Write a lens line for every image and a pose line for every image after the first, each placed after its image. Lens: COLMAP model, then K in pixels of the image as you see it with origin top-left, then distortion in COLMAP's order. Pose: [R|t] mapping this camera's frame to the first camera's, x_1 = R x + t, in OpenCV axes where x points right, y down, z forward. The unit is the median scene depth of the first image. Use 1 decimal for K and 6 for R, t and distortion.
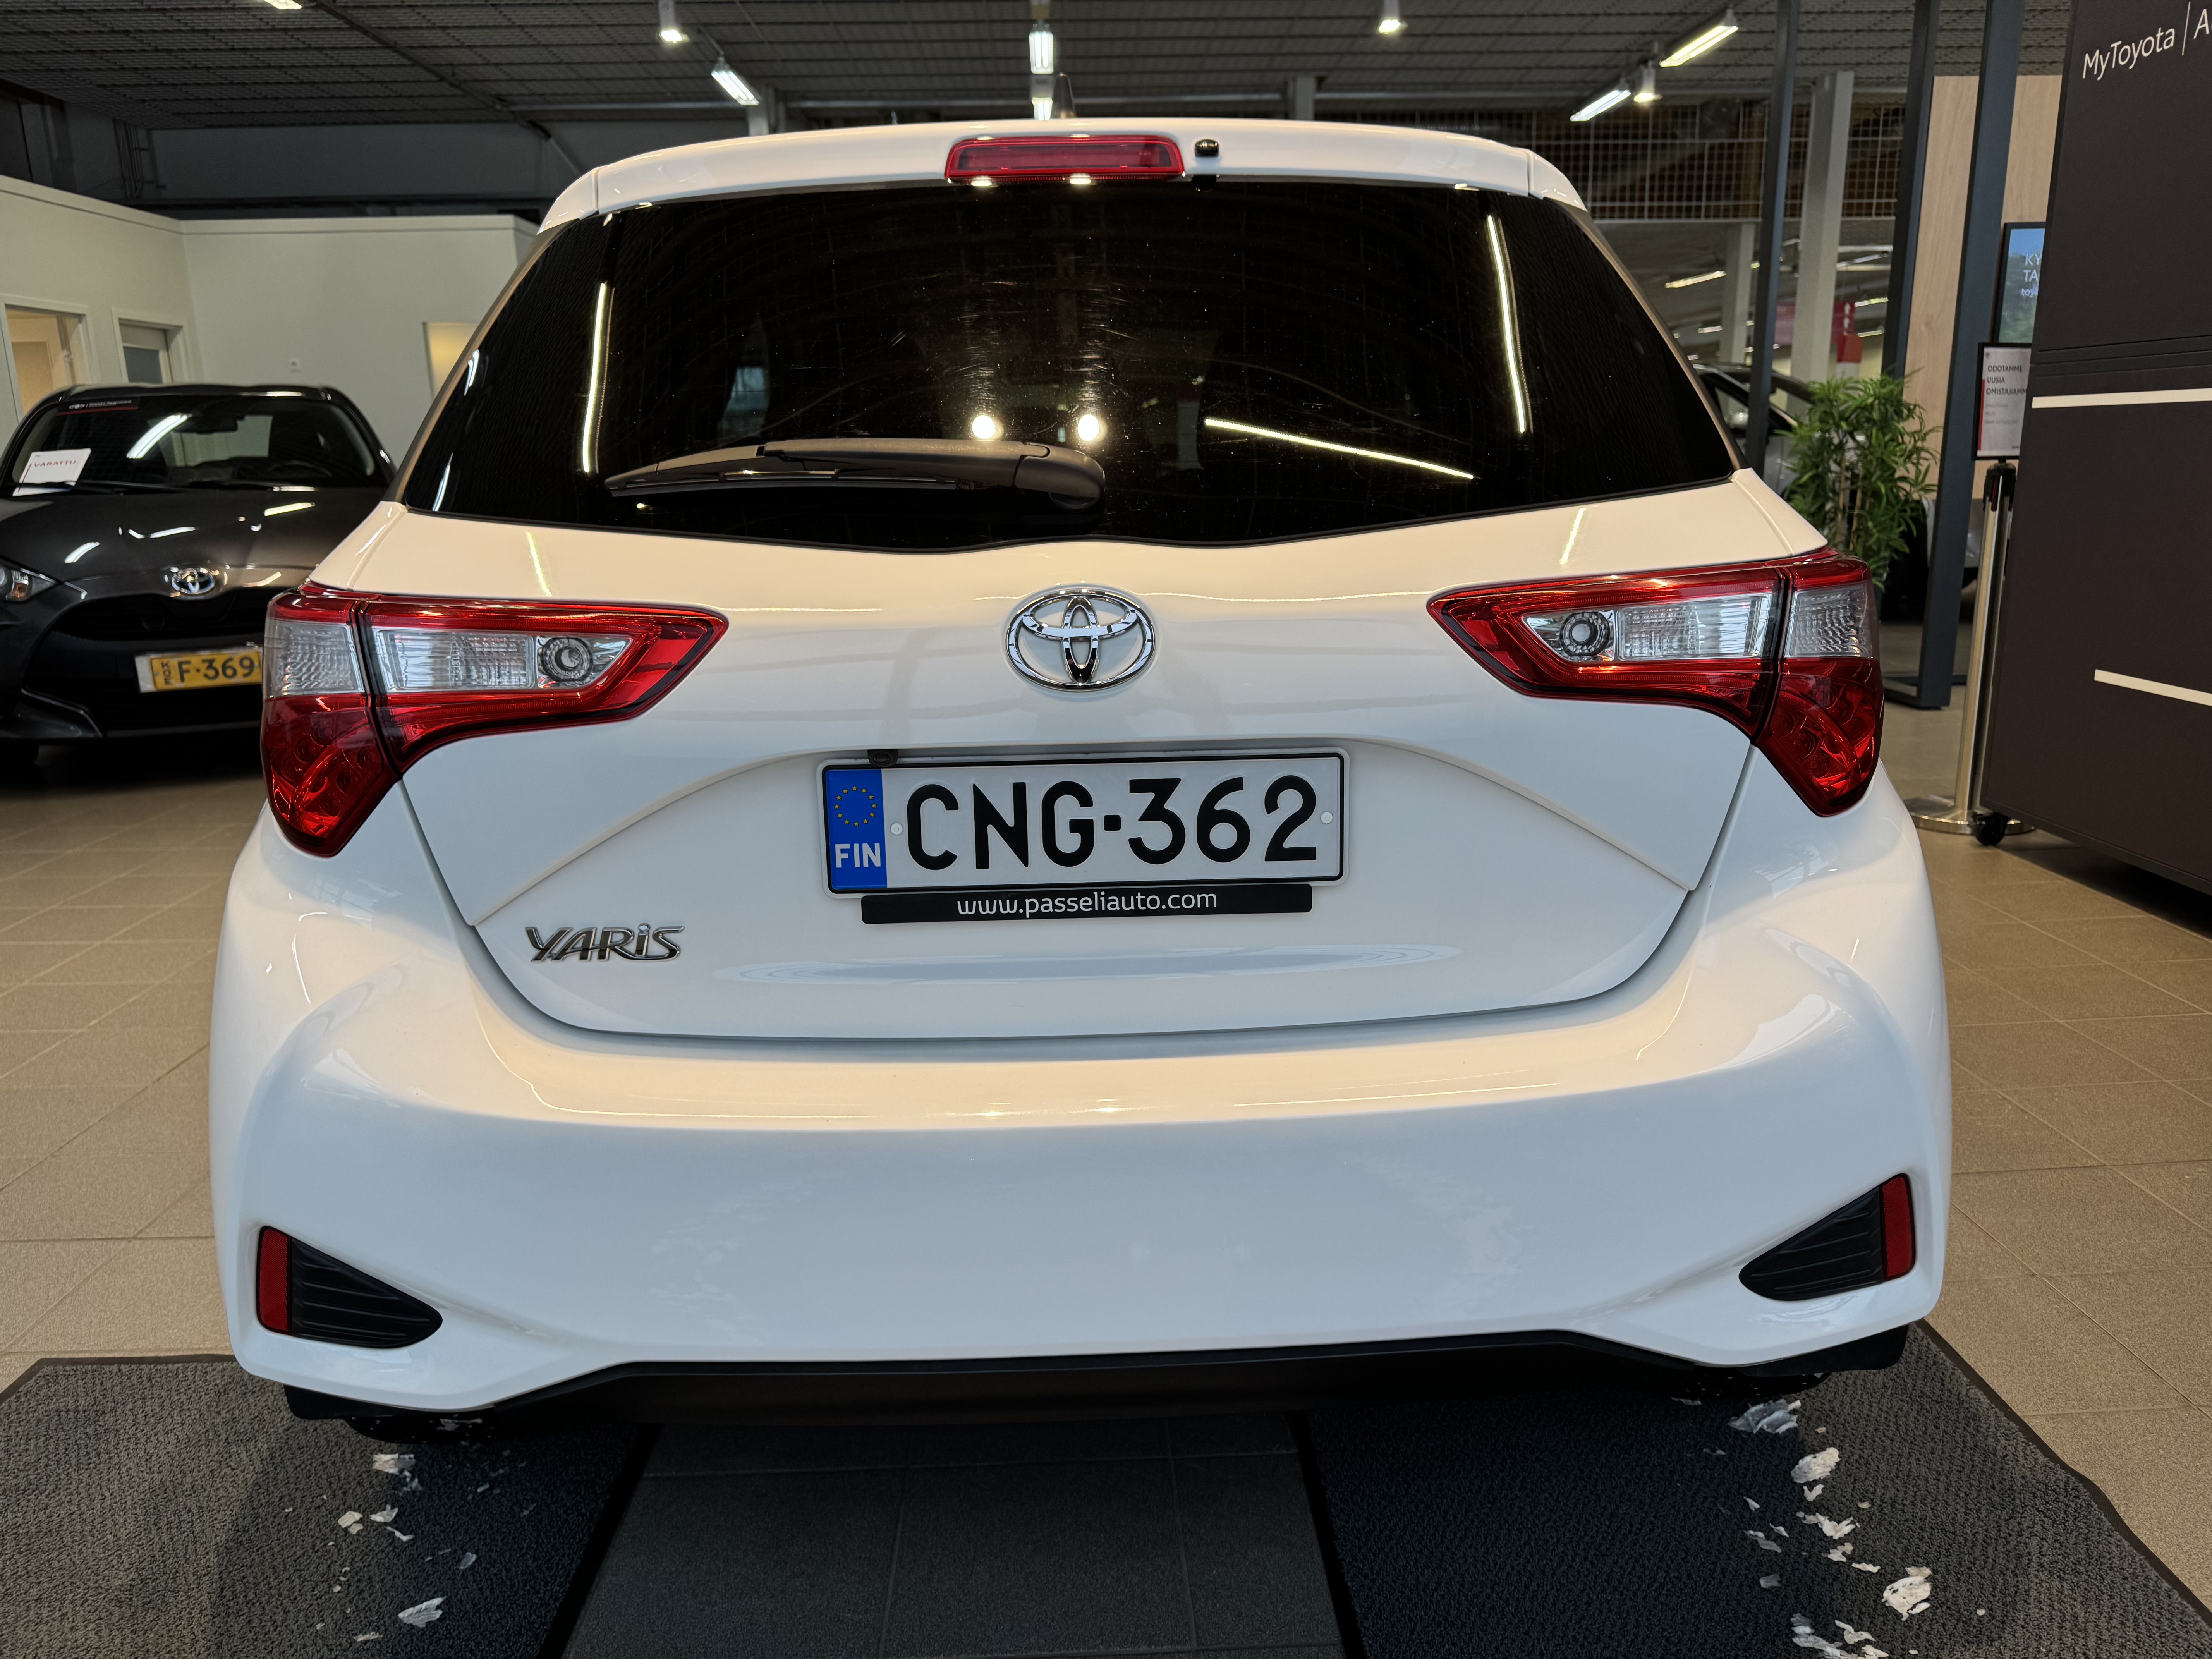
lens RADIAL K [[1576.8, 0, 1106.0], [0, 1576.8, 829.5], [0, 0, 1]] dist [0.014672, 0.000634]
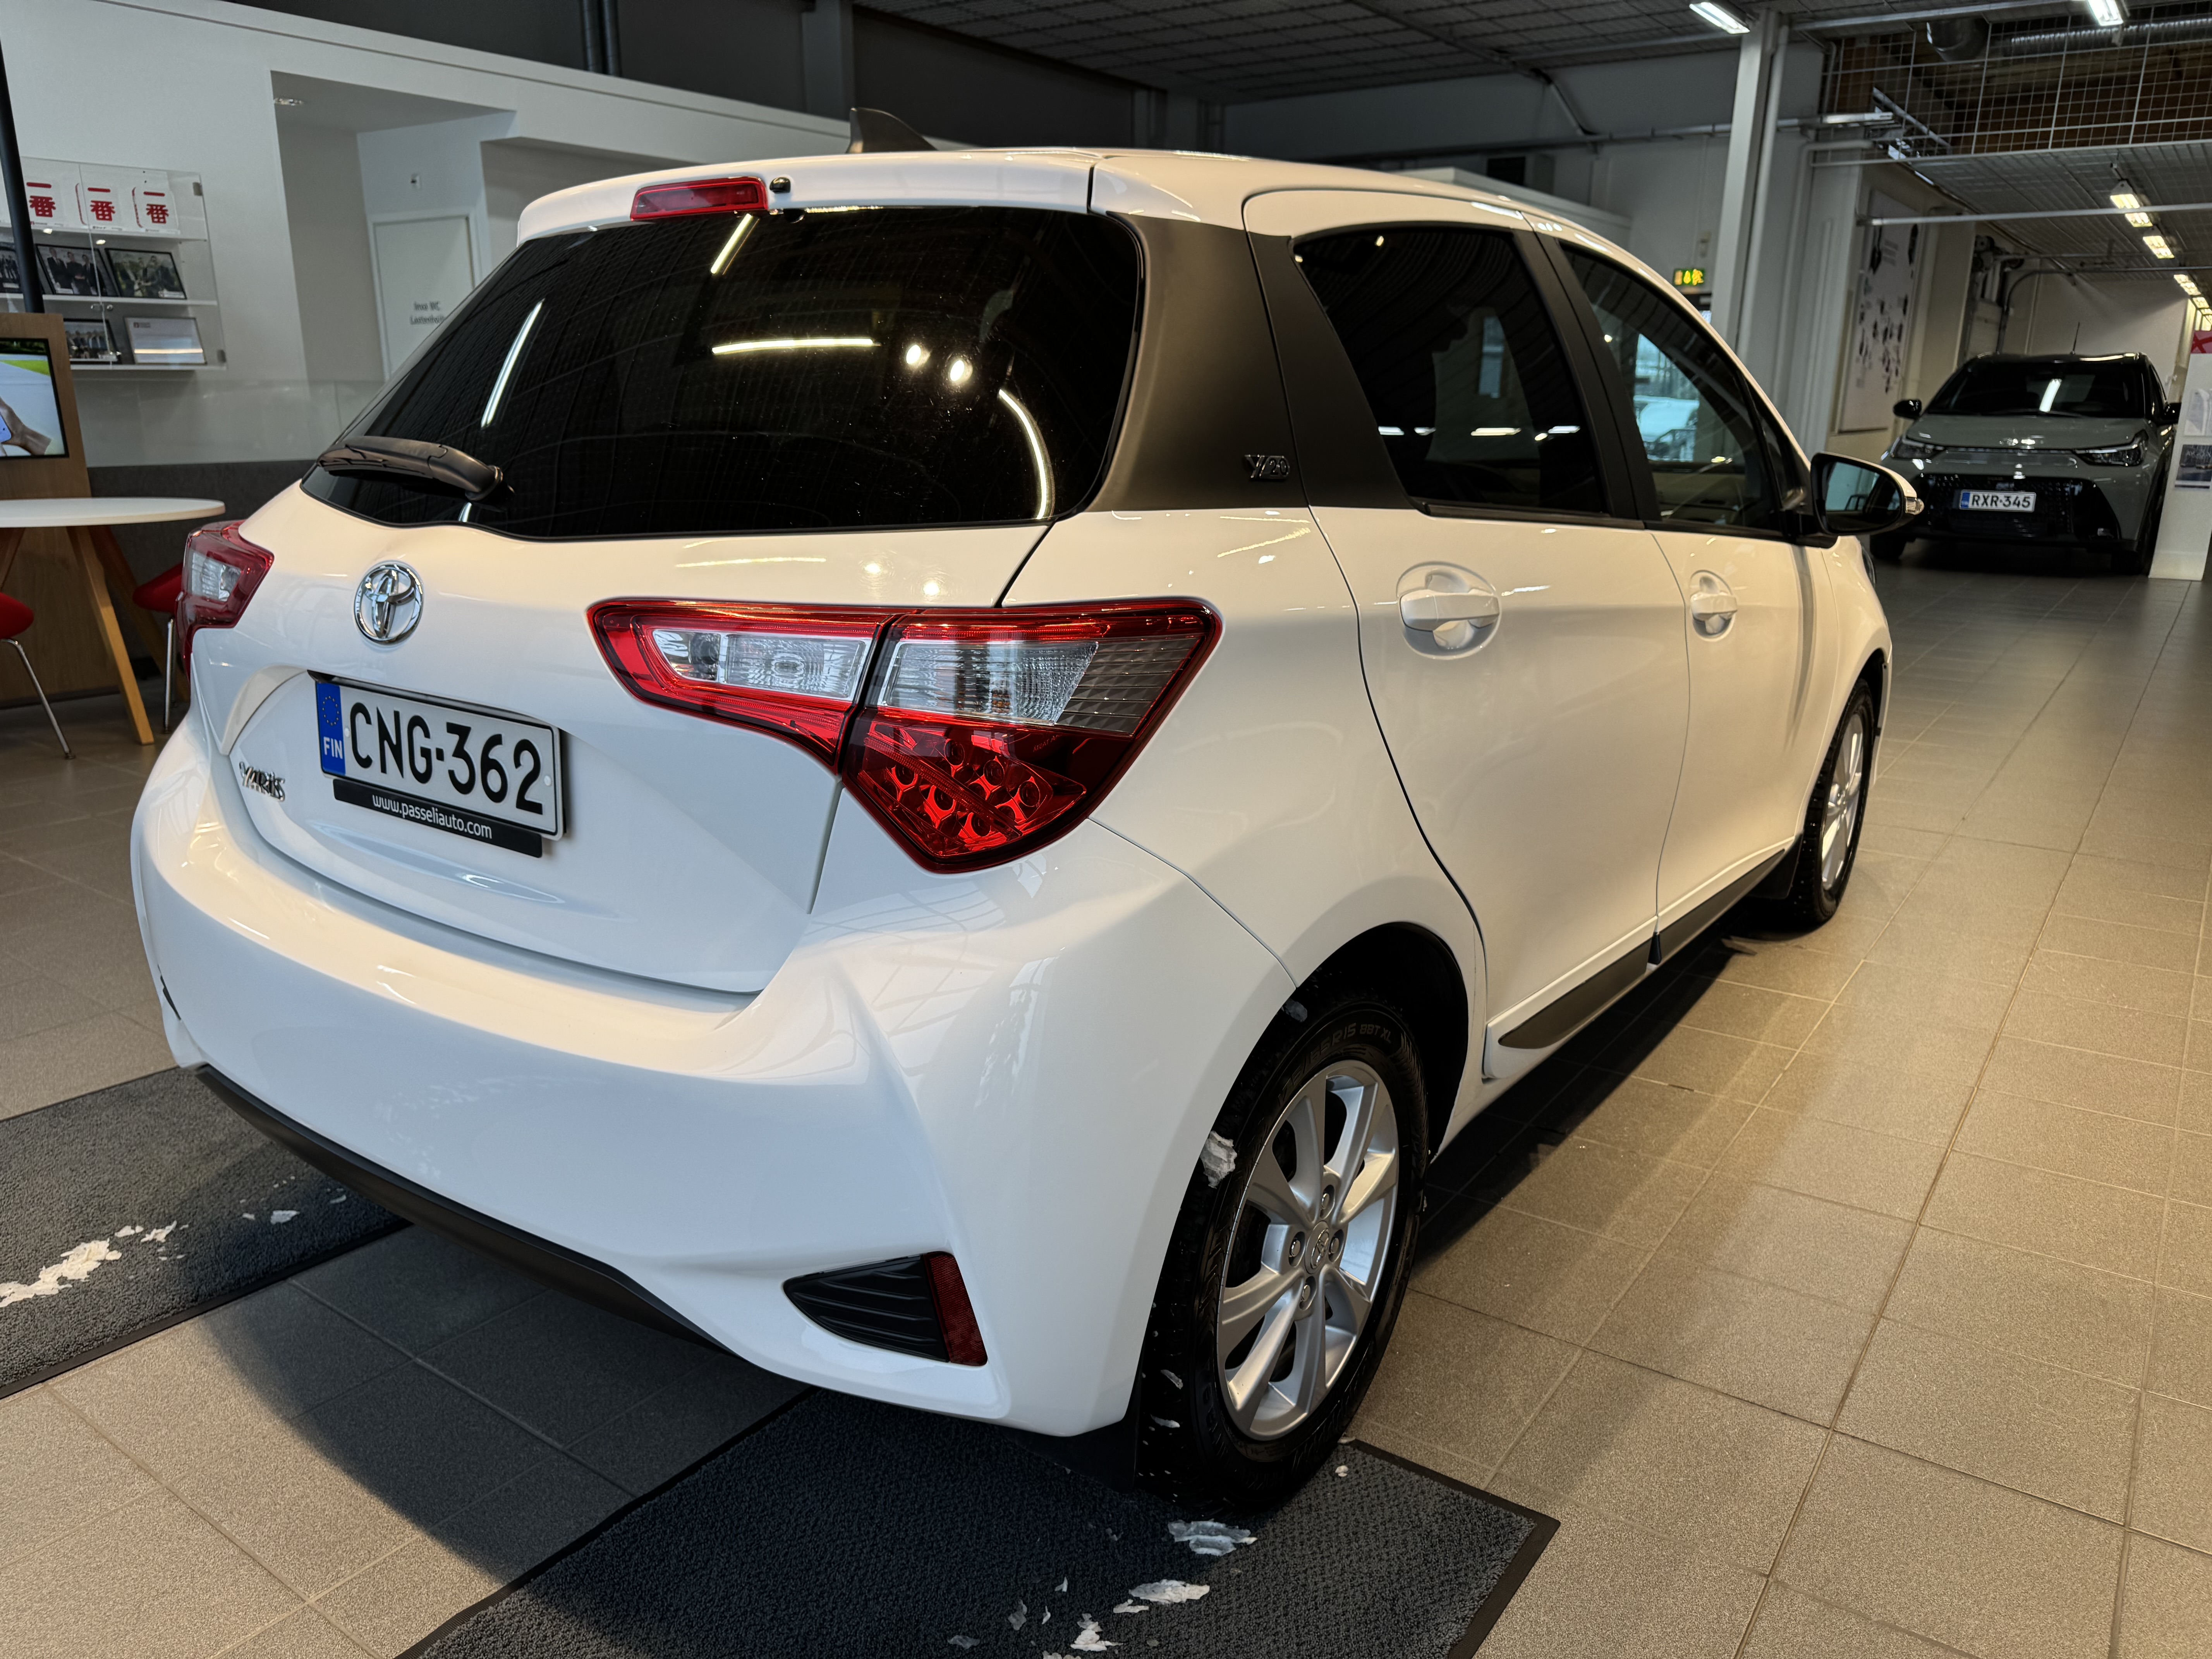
lens RADIAL K [[1601.3, 0, 1142.2], [0, 1601.3, 820.0], [0, 0, 1]] dist [0.014610, 0.003669]
pose [[0.804040, 0.186526, -0.564559, 1.166503], [-0.171621, 0.981910, 0.079994, -0.148900], [0.569267, 0.032572, 0.821507, 0.274256]]
